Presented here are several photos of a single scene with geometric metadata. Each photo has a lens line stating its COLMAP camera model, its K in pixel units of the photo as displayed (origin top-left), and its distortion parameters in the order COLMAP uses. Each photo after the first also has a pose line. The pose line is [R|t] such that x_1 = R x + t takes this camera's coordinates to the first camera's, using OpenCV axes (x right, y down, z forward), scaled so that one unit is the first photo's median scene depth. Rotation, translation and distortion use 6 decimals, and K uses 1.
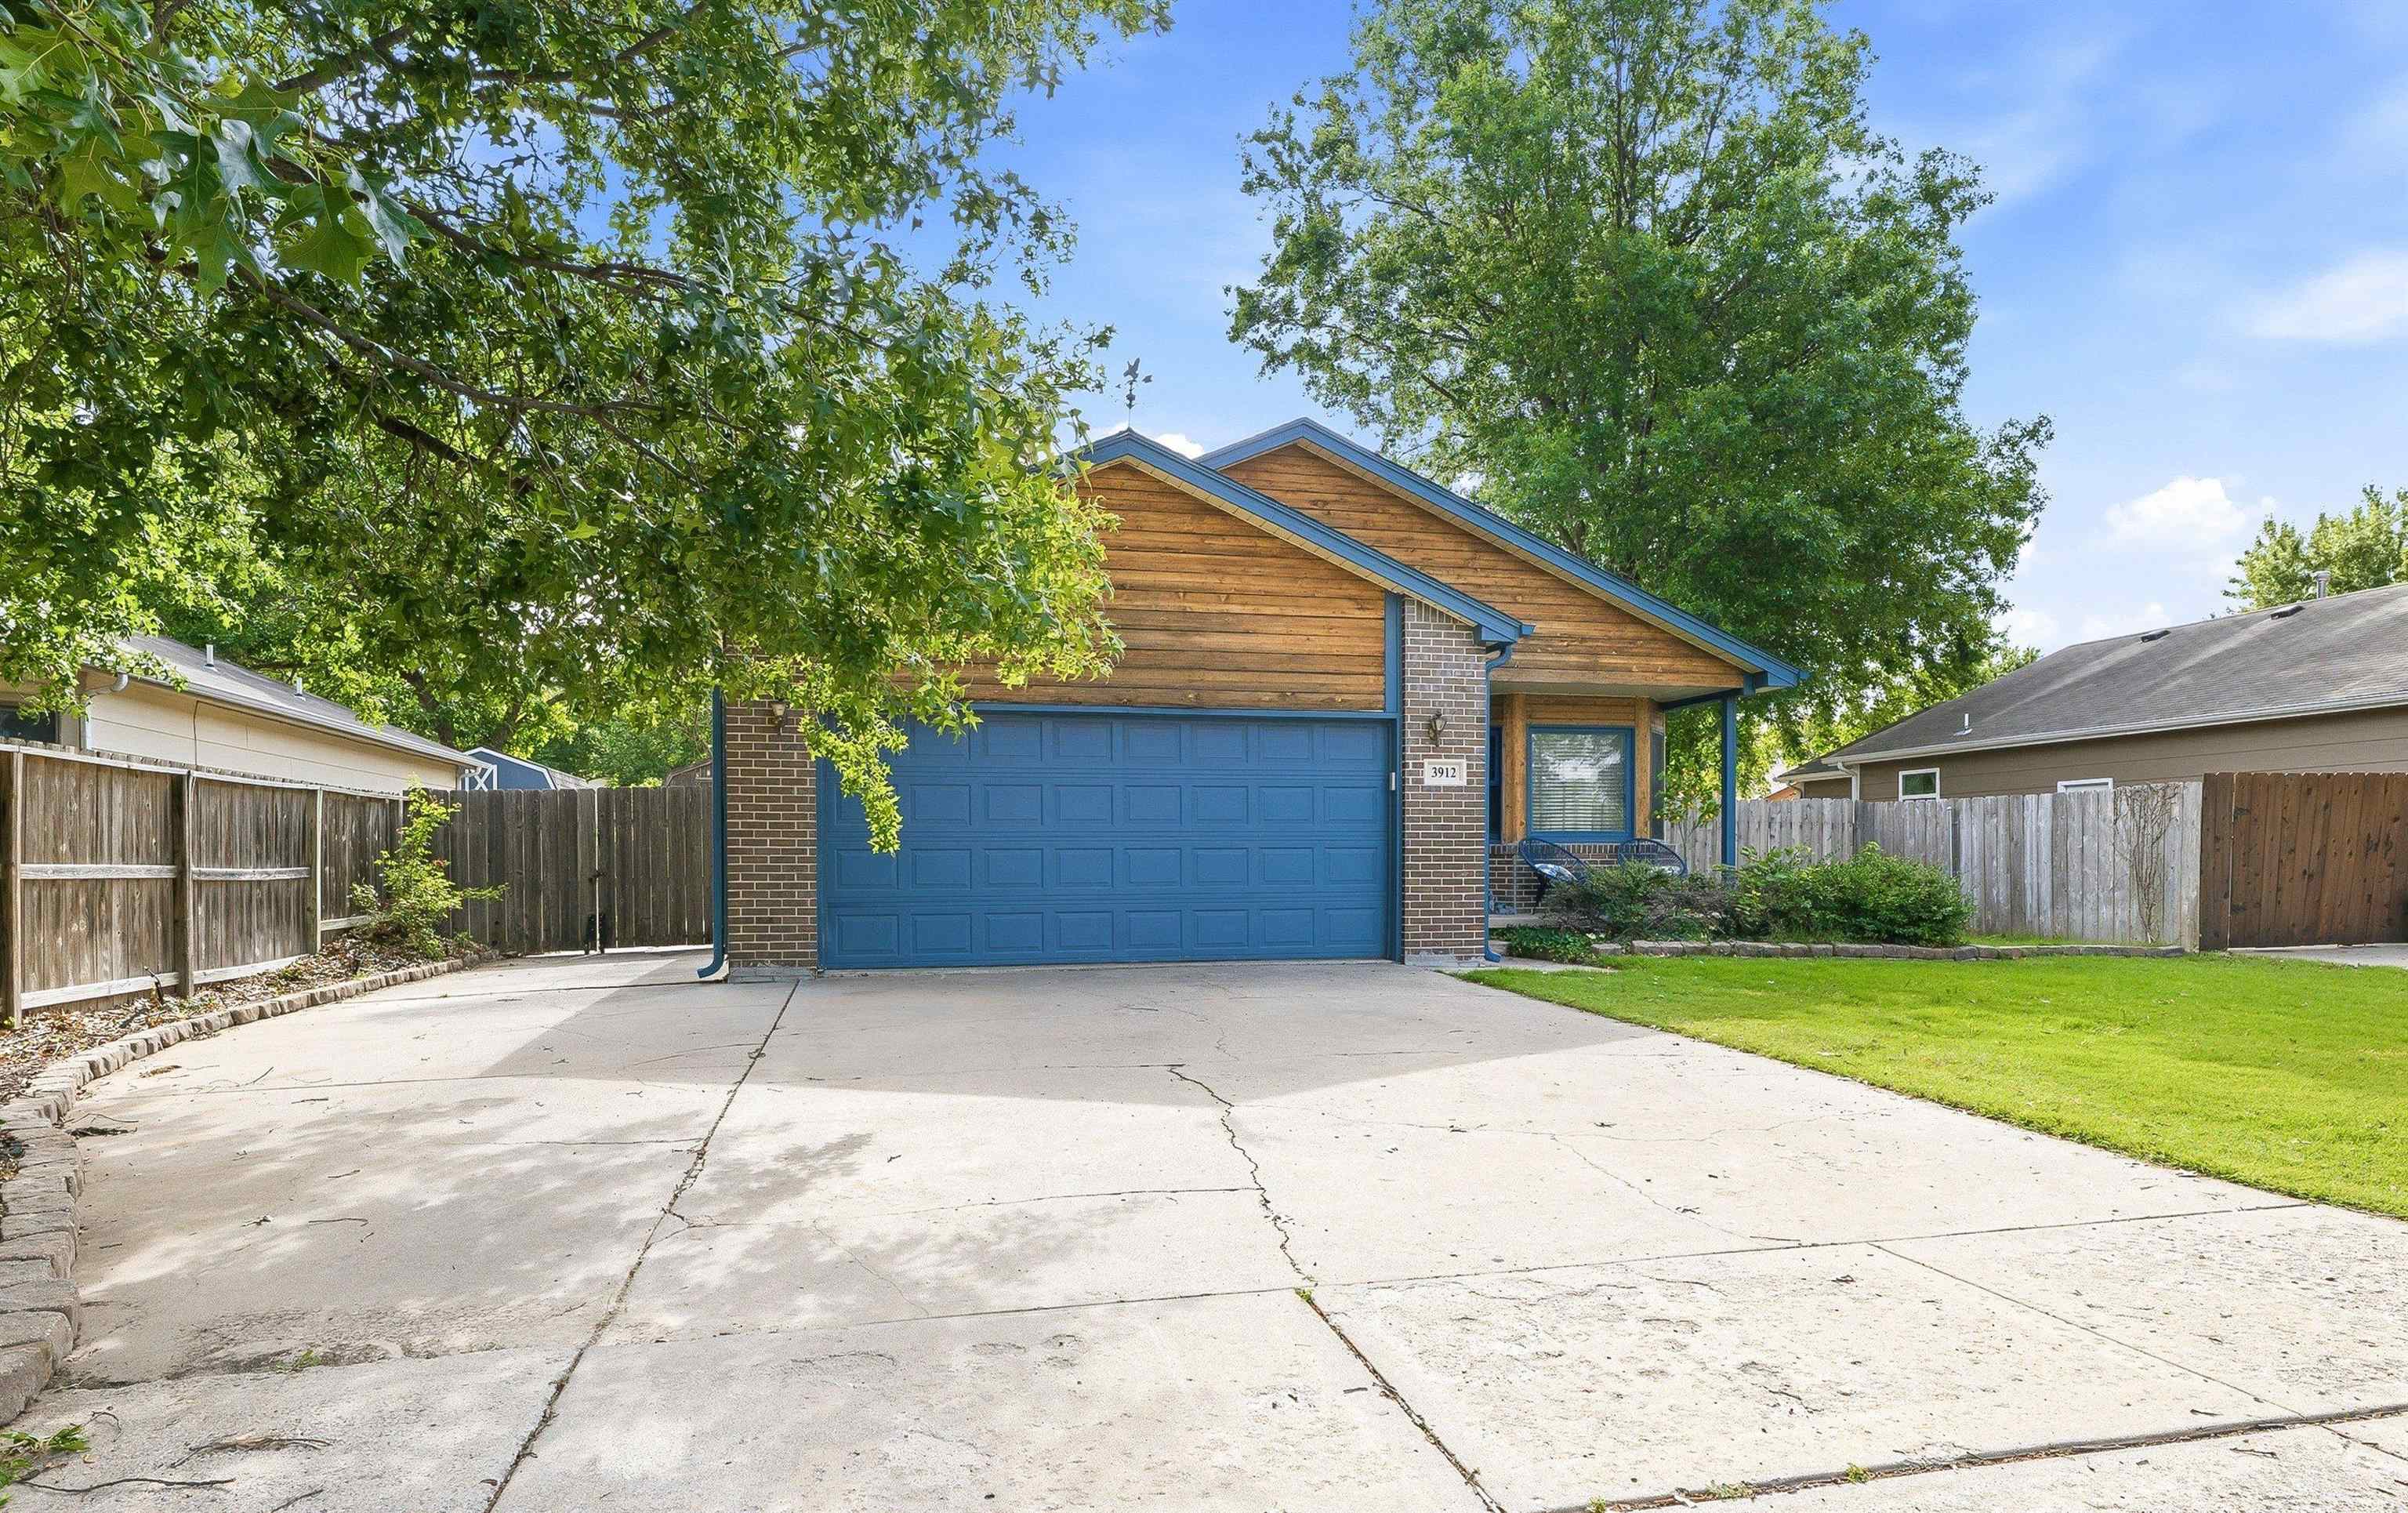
lens RADIAL K [[1319.3, 0, 1171.4], [0, 1319.3, 888.4], [0, 0, 1]] dist [-0.002662, 0.000002]
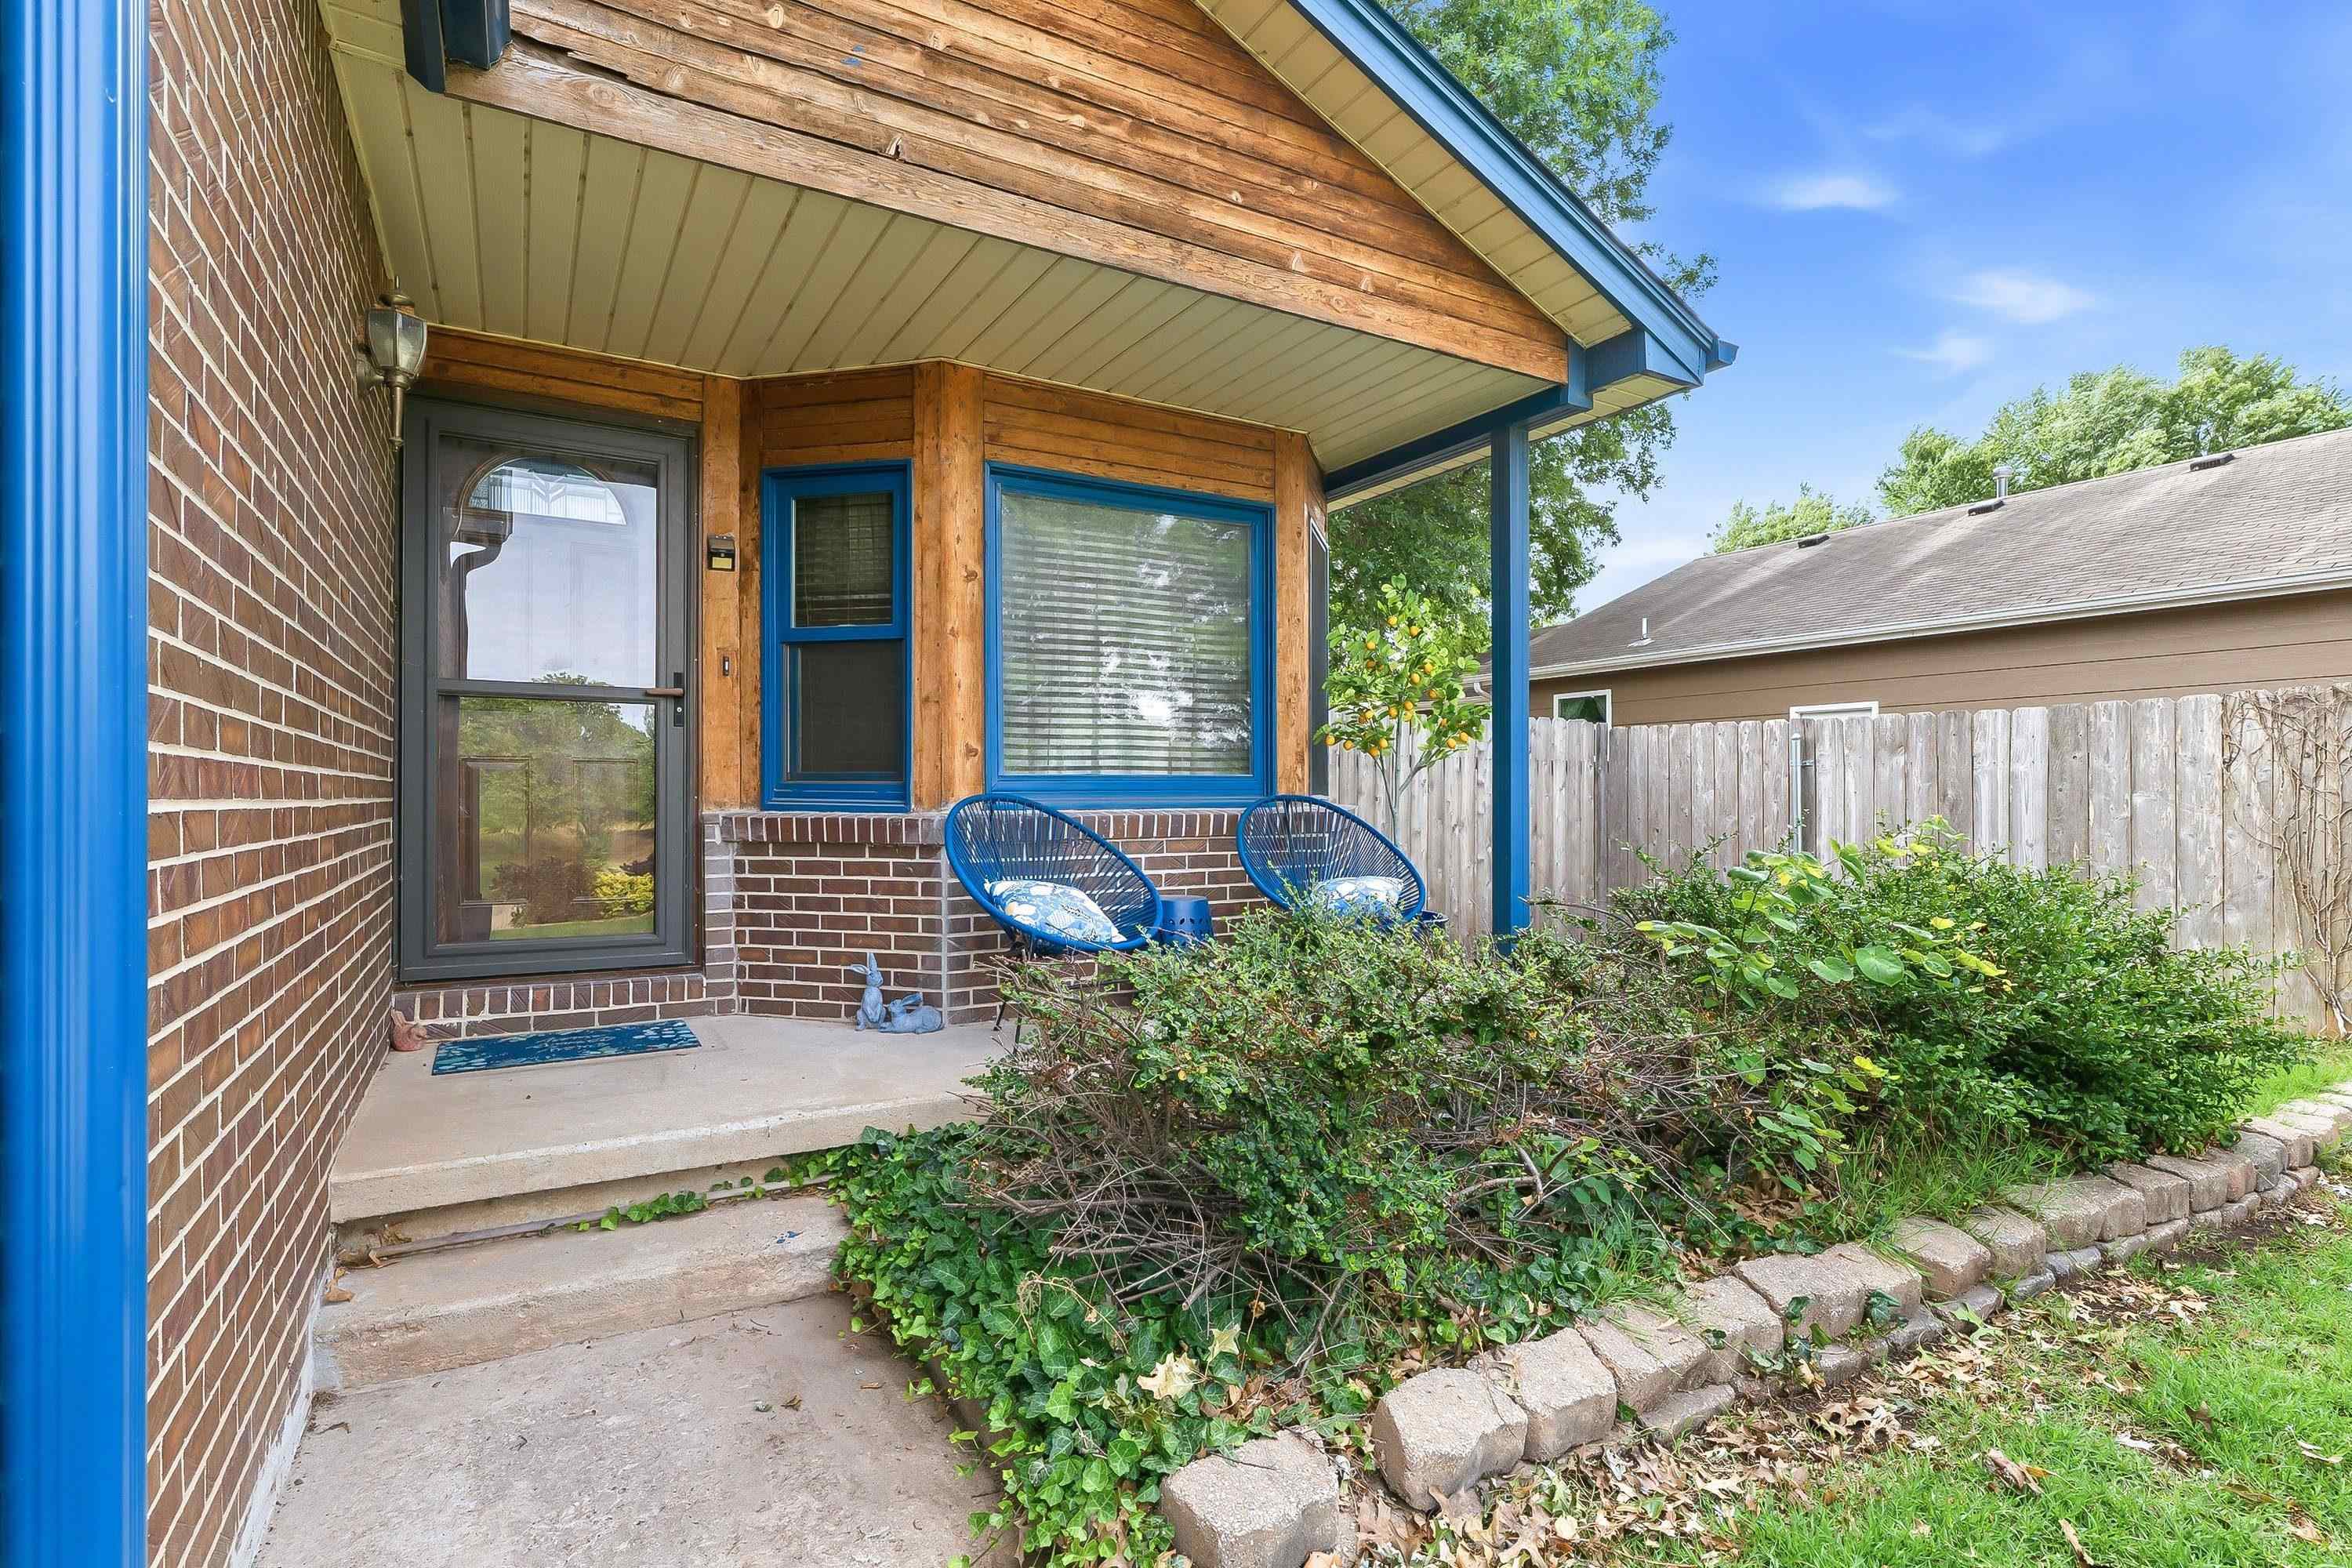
lens RADIAL K [[1100.8, 0, 1154.9], [0, 1100.8, 795.5], [0, 0, 1]] dist [-0.001890, -0.000651]
pose [[0.955879, 0.002427, 0.293750, 0.265913], [0.001749, 0.999901, -0.013953, -0.039594], [-0.293755, 0.013851, 0.955780, 0.835772]]
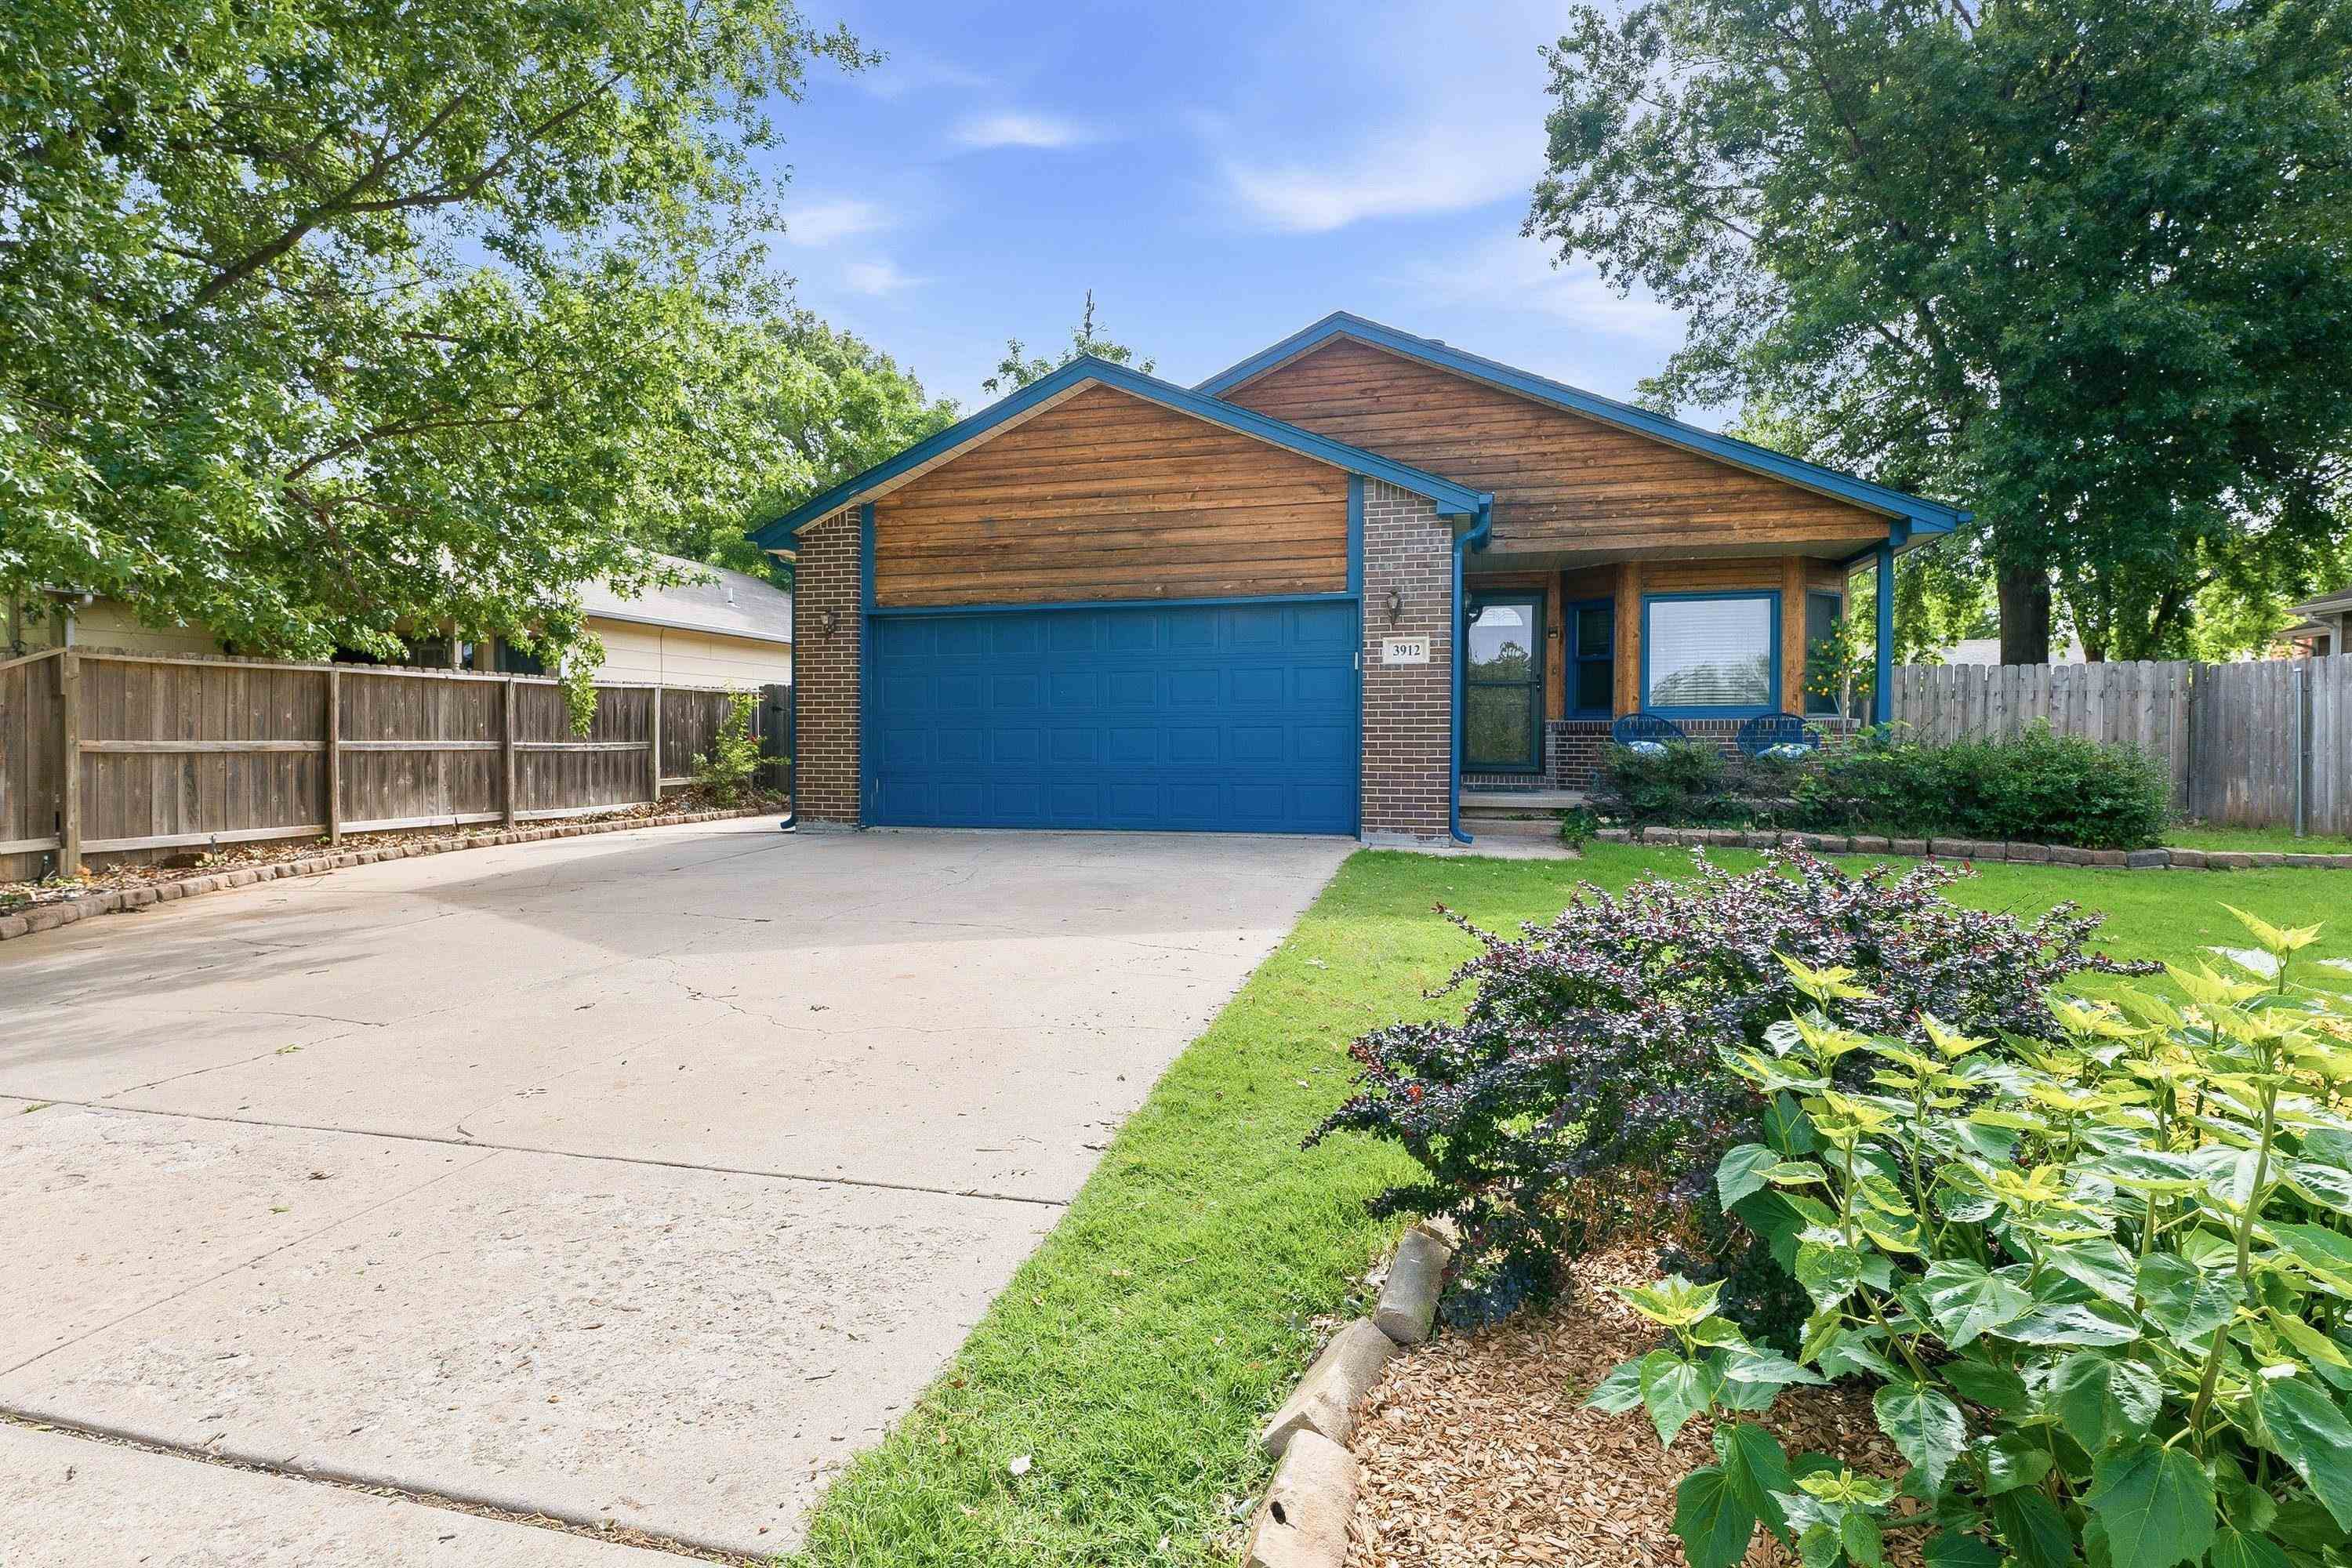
lens RADIAL K [[1134.1, 0, 1181.4], [0, 1134.1, 766.9], [0, 0, 1]] dist [0.001283, 0.000056]
pose [[0.890714, 0.013137, -0.454374, 0.403684], [-0.008886, 0.999894, 0.011491, -0.007584], [0.454477, -0.006198, 0.890737, 0.147010]]
